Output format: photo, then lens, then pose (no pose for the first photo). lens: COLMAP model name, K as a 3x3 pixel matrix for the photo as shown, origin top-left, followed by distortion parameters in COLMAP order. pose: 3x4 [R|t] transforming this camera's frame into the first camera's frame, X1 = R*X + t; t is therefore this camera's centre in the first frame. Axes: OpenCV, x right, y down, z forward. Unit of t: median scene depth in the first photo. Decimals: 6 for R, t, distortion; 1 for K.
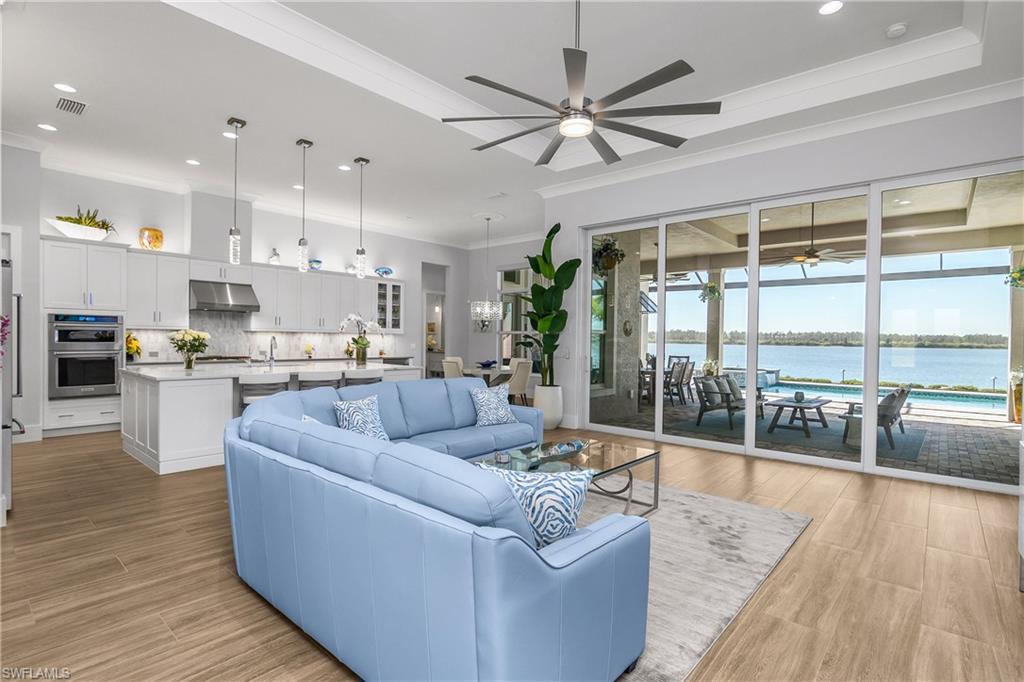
lens RADIAL K [[501.4, 0, 505.3], [0, 501.4, 346.5], [0, 0, 1]] dist [-0.022343, 0.006763]
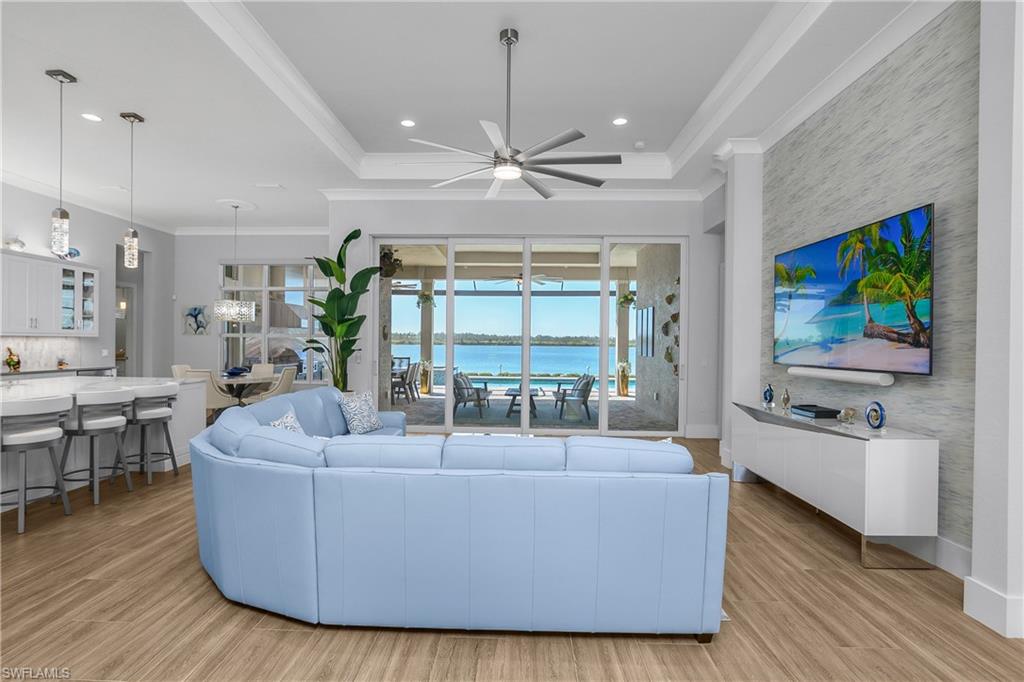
lens RADIAL K [[501.4, 0, 505.3], [0, 501.4, 346.5], [0, 0, 1]] dist [-0.022343, 0.006763]
pose [[0.770066, -0.010385, 0.637879, -0.266793], [0.010268, 0.999940, 0.003884, -0.009704], [-0.637881, 0.003559, 0.770127, 0.031492]]
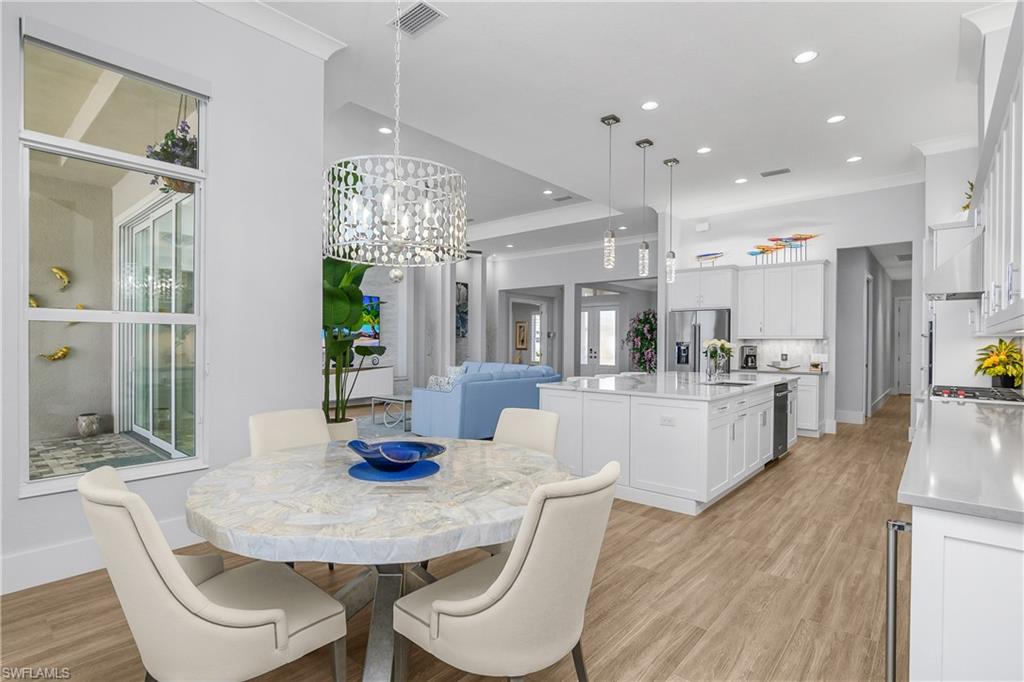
lens RADIAL K [[501.4, 0, 505.3], [0, 501.4, 346.5], [0, 0, 1]] dist [-0.022343, 0.006763]
pose [[-0.999756, -0.019994, -0.009419, -0.095368], [-0.020215, 0.999508, 0.023987, -0.023166], [0.008935, 0.024171, -0.999668, 1.427408]]
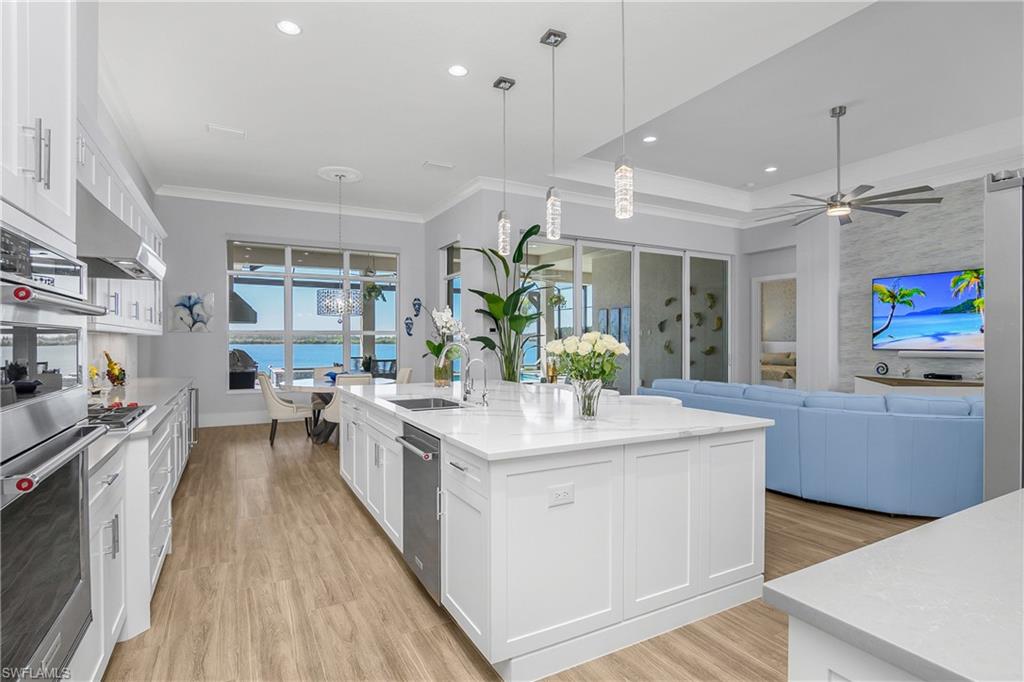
lens RADIAL K [[514.3, 0, 508.7], [0, 514.3, 338.1], [0, 0, 1]] dist [-0.018447, 0.001865]
pose [[0.344386, -0.009445, 0.938780, -0.753856], [0.021370, 0.999769, 0.002219, -0.020907], [-0.938585, 0.019298, 0.344509, 0.601816]]
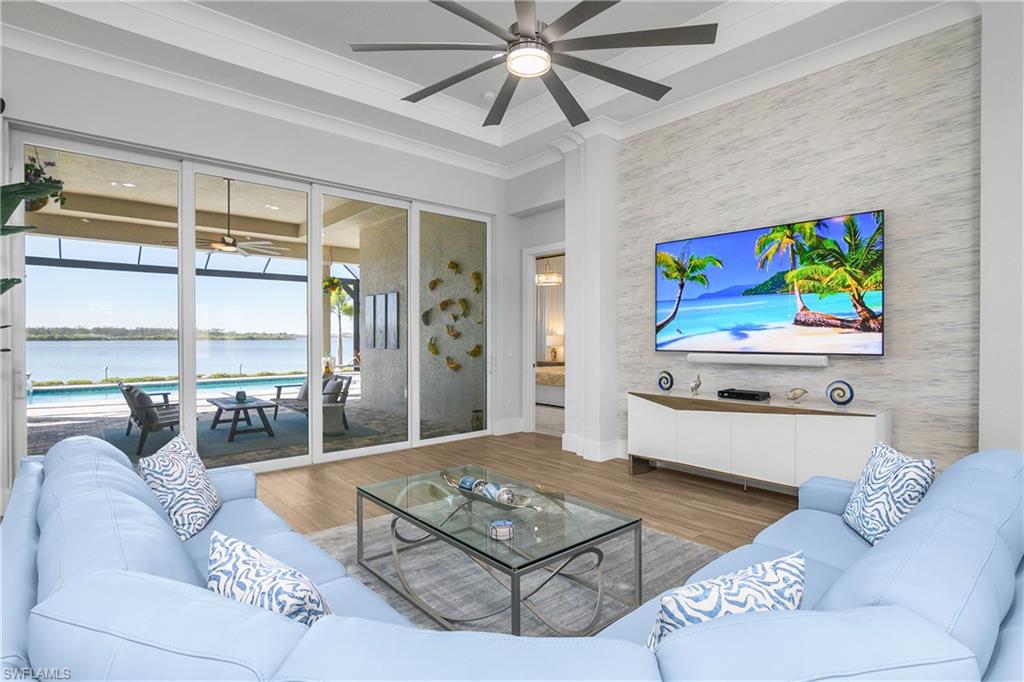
lens RADIAL K [[514.3, 0, 508.7], [0, 514.3, 338.1], [0, 0, 1]] dist [-0.018447, 0.001865]
pose [[0.135368, -0.017485, 0.990641, -0.276187], [0.018814, 0.999709, 0.015074, -0.011786], [-0.990617, 0.016598, 0.135657, 0.385832]]
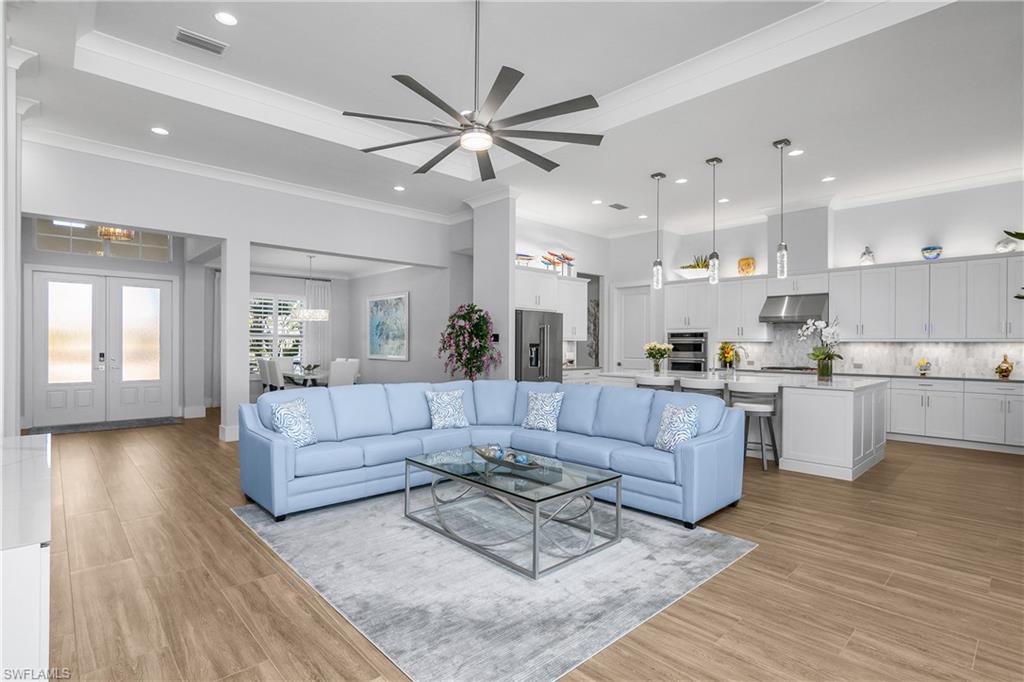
lens RADIAL K [[501.4, 0, 505.3], [0, 501.4, 346.5], [0, 0, 1]] dist [-0.022343, 0.006763]
pose [[-0.101133, -0.008747, -0.994834, 0.490229], [-0.022548, 0.999725, -0.006498, -0.002362], [0.994617, 0.021774, -0.101302, 0.491514]]
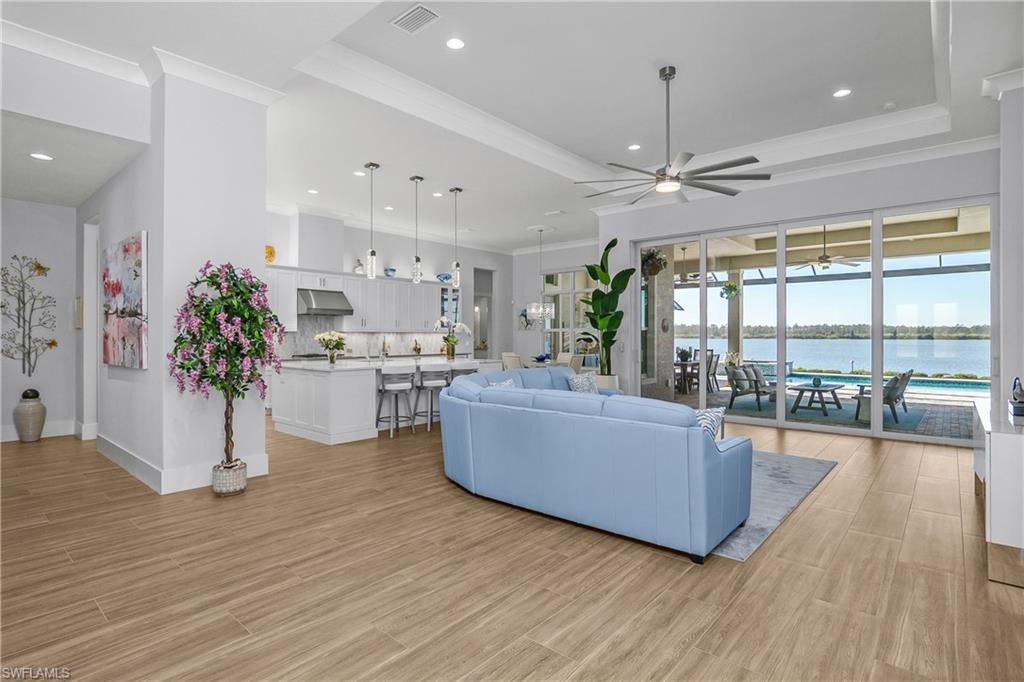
lens RADIAL K [[514.3, 0, 508.7], [0, 514.3, 338.1], [0, 0, 1]] dist [-0.018447, 0.001865]
pose [[0.999886, -0.012845, 0.007897, -0.138346], [0.012930, 0.999859, -0.010758, 0.001100], [-0.007758, 0.010859, 0.999911, -0.190239]]
